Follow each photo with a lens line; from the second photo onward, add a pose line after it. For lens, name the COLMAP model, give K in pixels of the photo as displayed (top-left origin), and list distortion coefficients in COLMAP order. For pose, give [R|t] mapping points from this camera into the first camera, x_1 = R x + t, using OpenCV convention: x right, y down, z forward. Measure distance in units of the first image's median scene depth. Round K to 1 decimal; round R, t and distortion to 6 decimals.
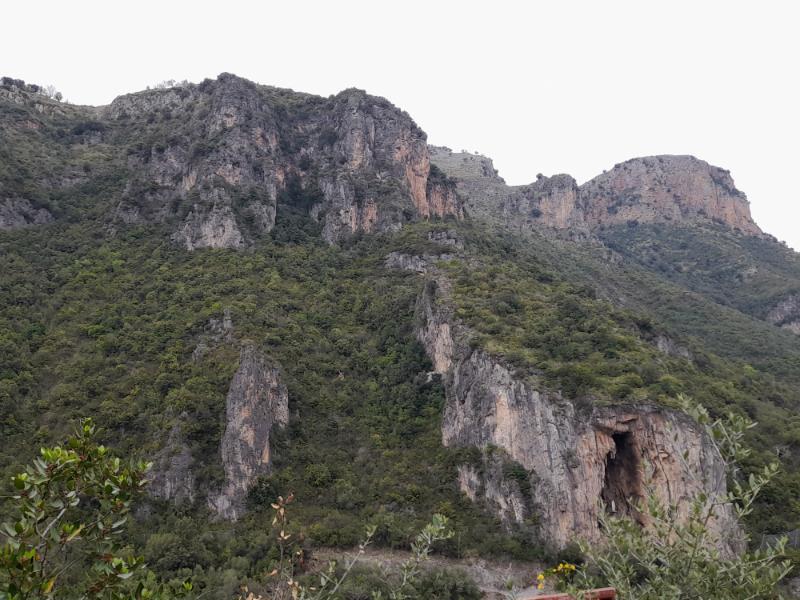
lens RADIAL K [[794.8, 0, 400.0], [0, 794.8, 300.0], [0, 0, 1]] dist [0.107934, -0.149047]
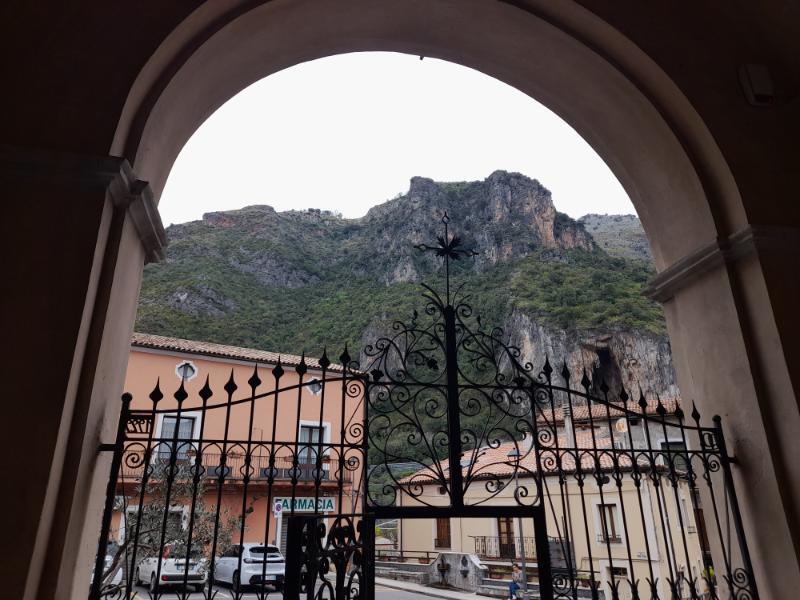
lens RADIAL K [[581.6, 0, 402.7], [0, 581.6, 299.1], [0, 0, 1]] dist [0.071617, -0.071711]
pose [[0.922131, -0.104182, -0.372587, 0.245013], [0.066012, 0.991307, -0.113813, 0.123052], [0.381206, 0.080355, 0.920991, -0.045364]]
